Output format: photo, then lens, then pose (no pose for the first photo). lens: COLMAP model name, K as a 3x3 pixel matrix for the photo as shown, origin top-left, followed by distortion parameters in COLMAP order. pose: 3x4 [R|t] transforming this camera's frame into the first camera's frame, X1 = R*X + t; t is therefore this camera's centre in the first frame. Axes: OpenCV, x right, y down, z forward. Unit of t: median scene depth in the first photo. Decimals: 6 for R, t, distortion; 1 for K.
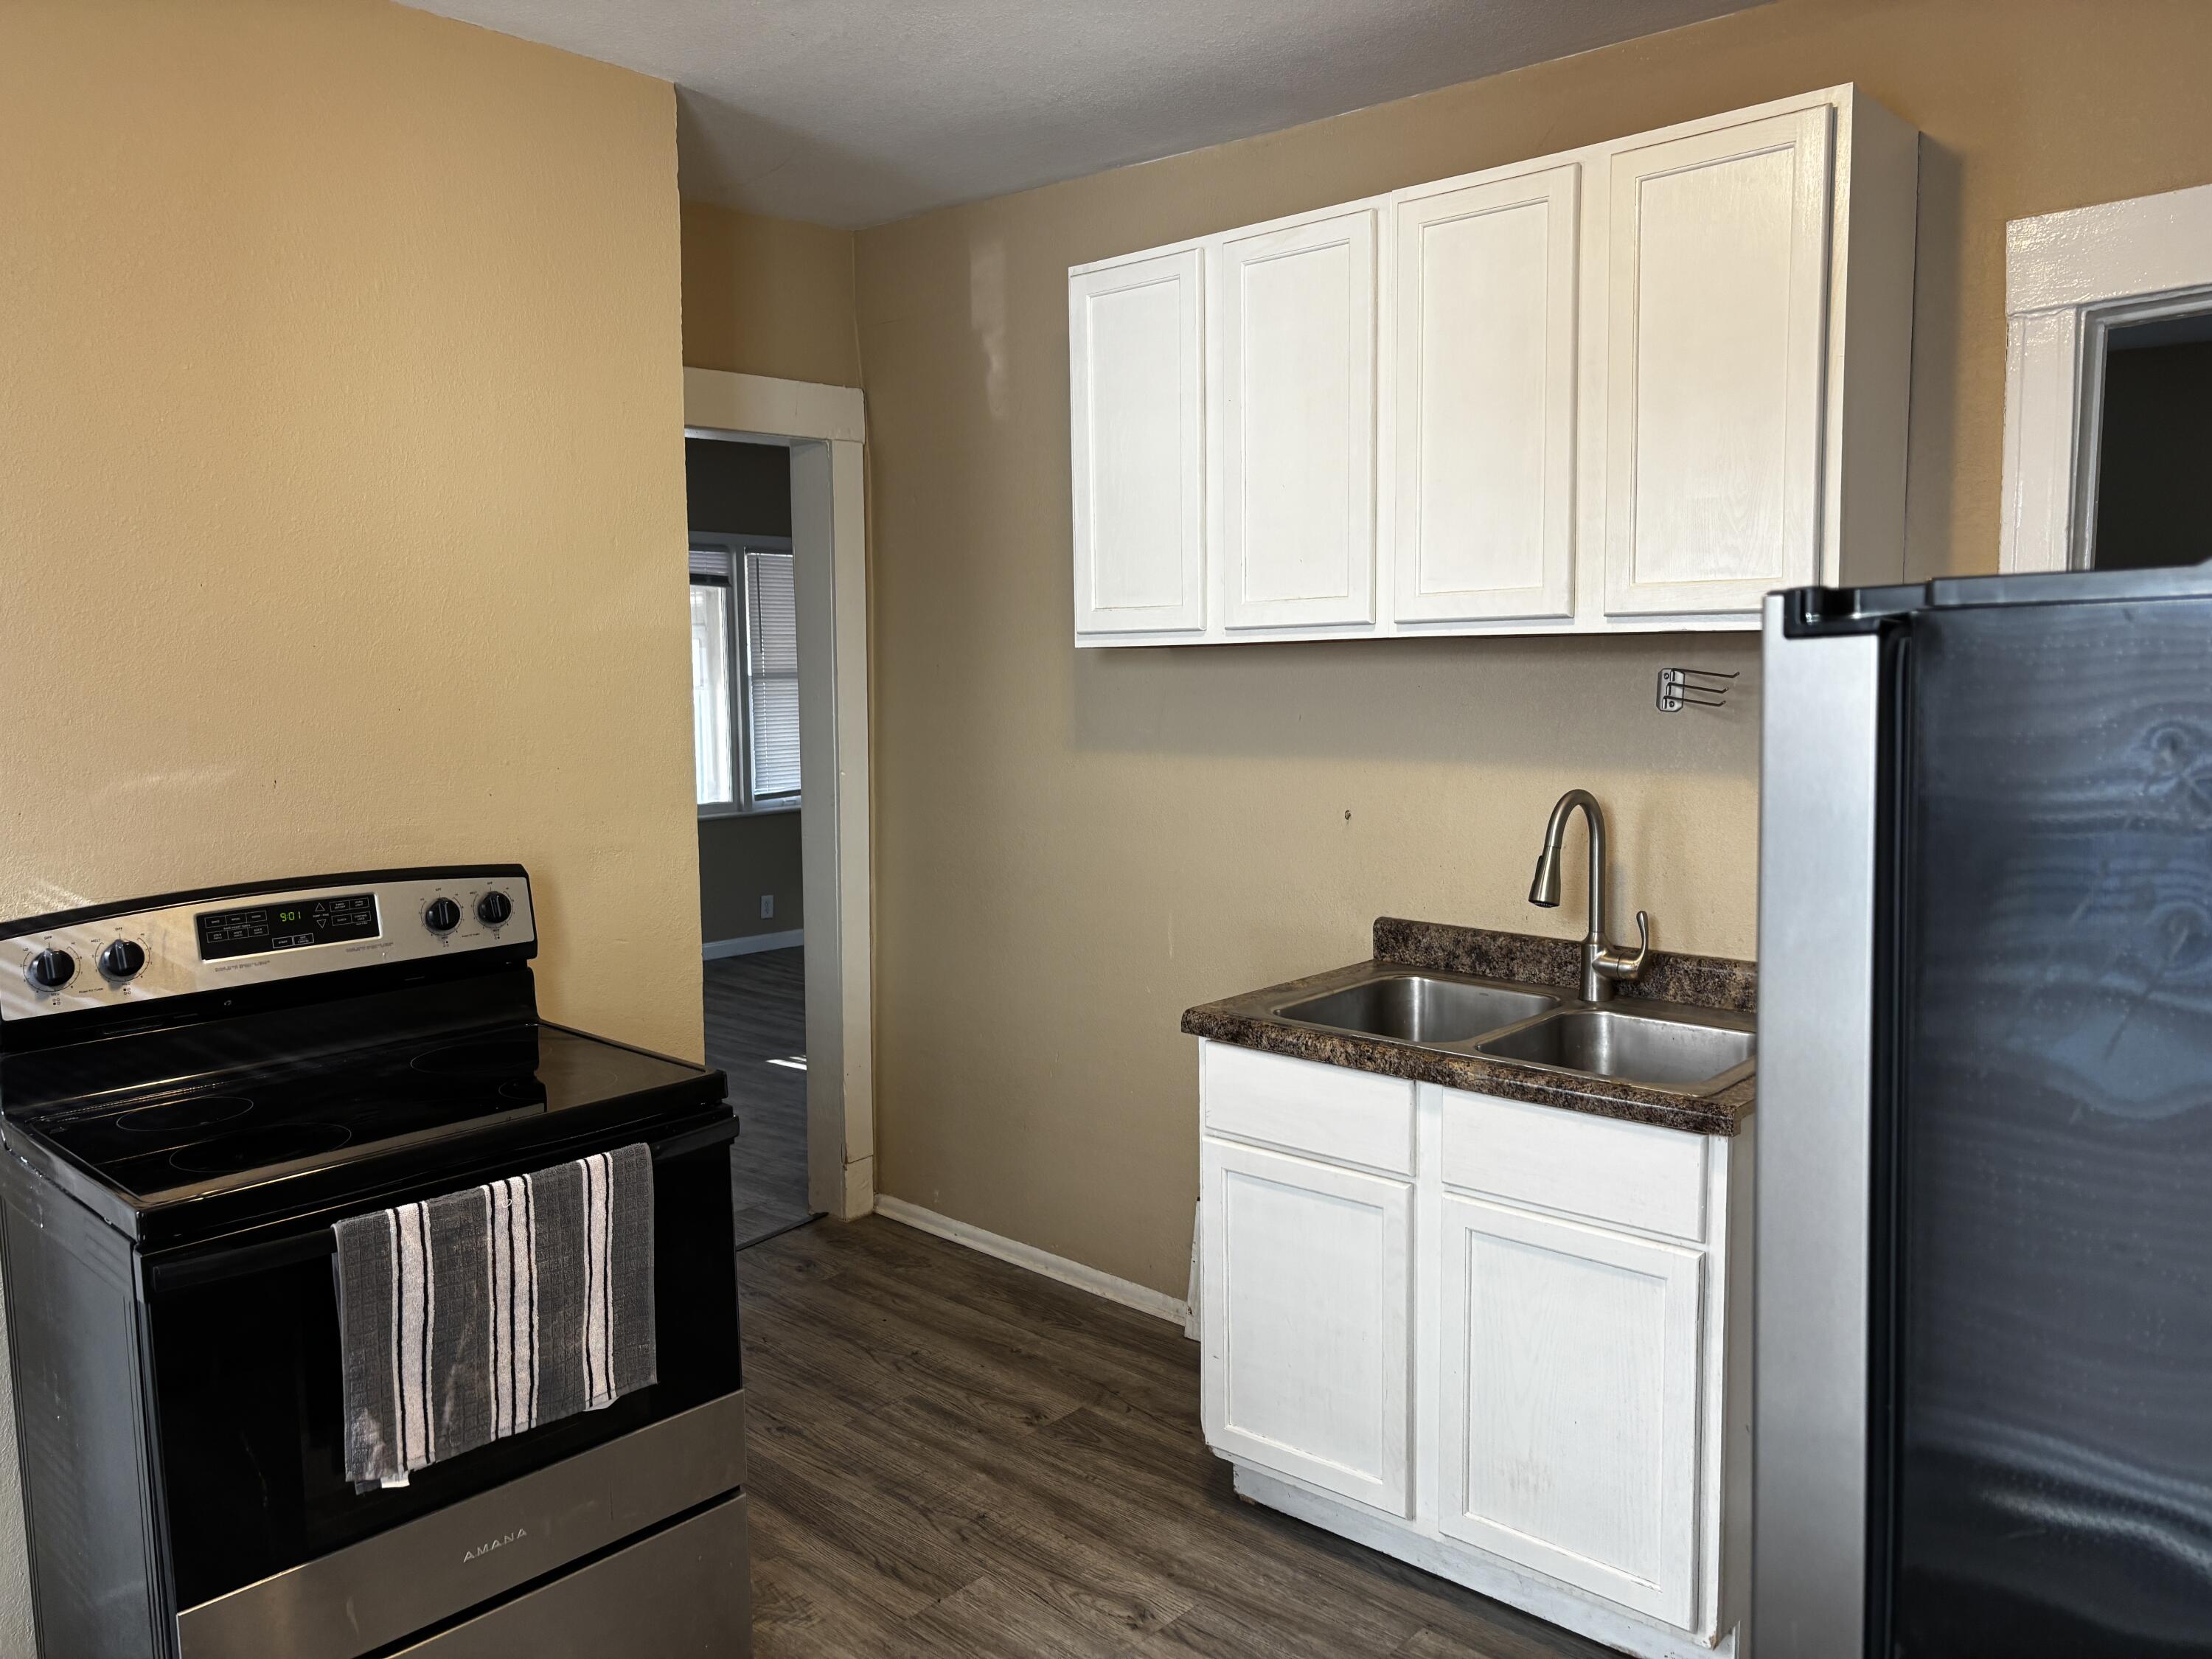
lens RADIAL K [[1679.4, 0, 1100.8], [0, 1679.4, 813.2], [0, 0, 1]] dist [0.033232, -0.008137]
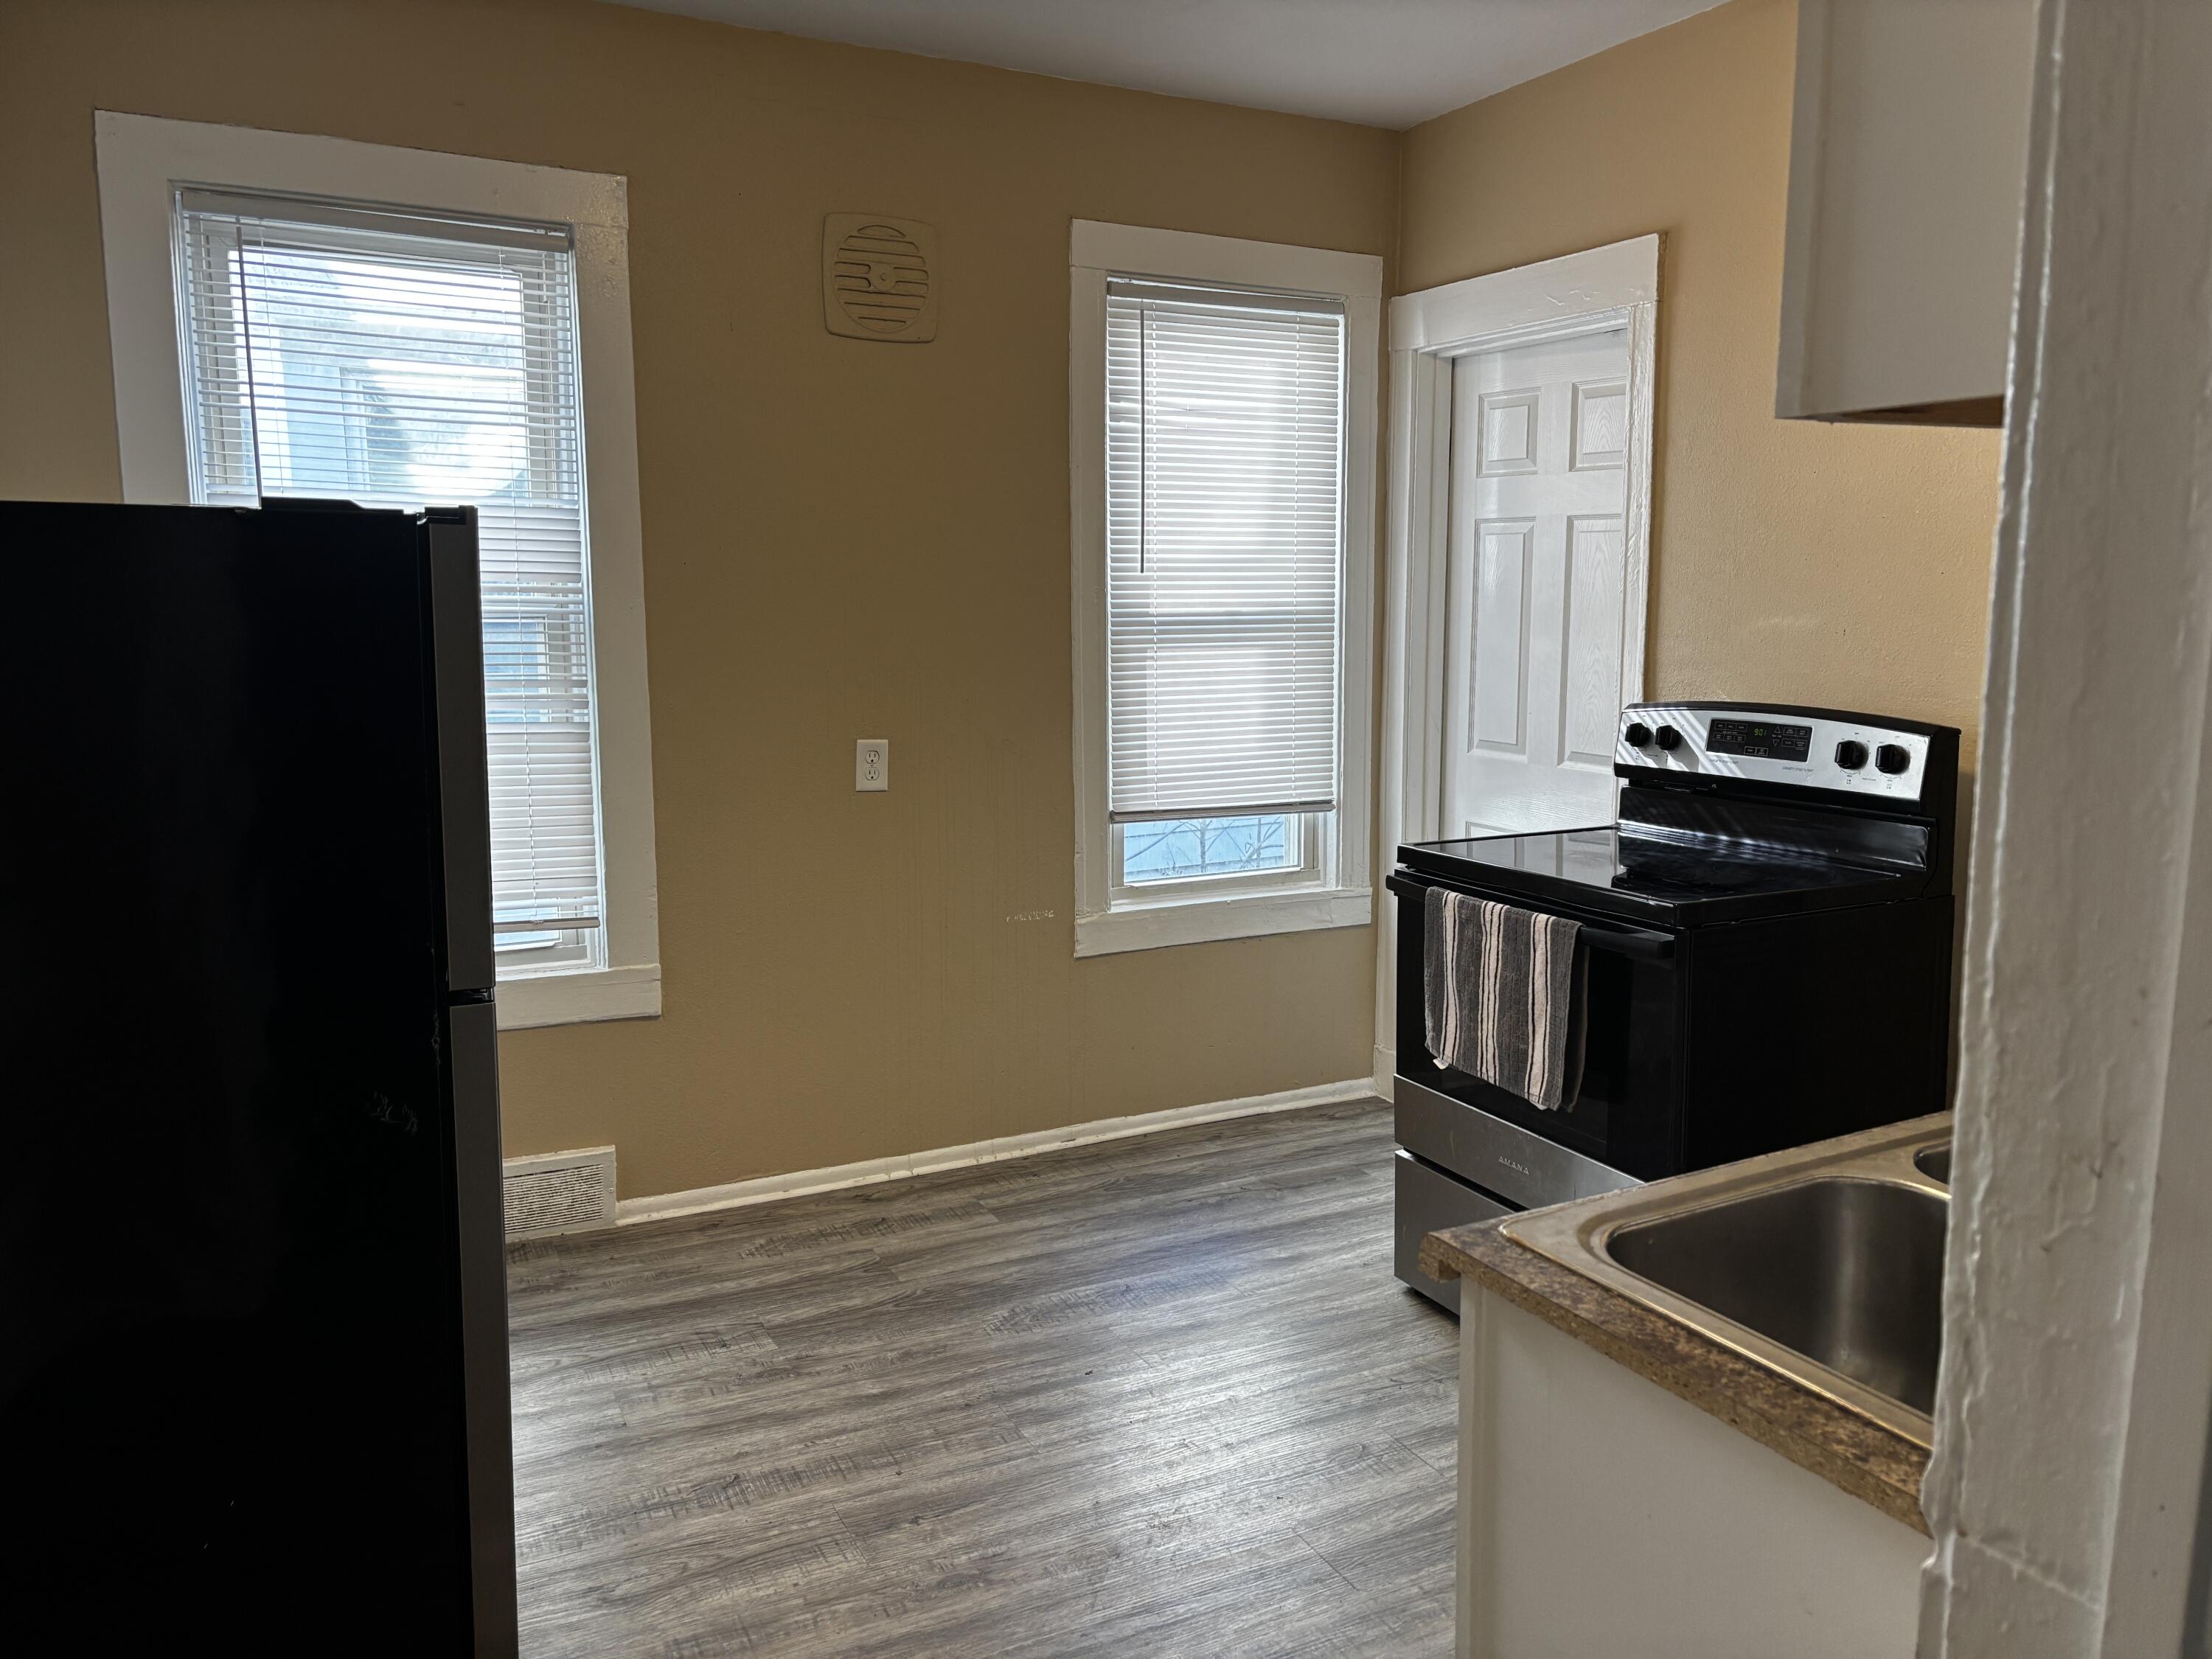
lens RADIAL K [[1679.4, 0, 1100.8], [0, 1679.4, 813.2], [0, 0, 1]] dist [0.033232, -0.008137]
pose [[-0.328957, 0.144080, -0.933289, 0.917380], [-0.084463, 0.979843, 0.181038, -0.070535], [0.940560, 0.138382, -0.310156, 0.971748]]
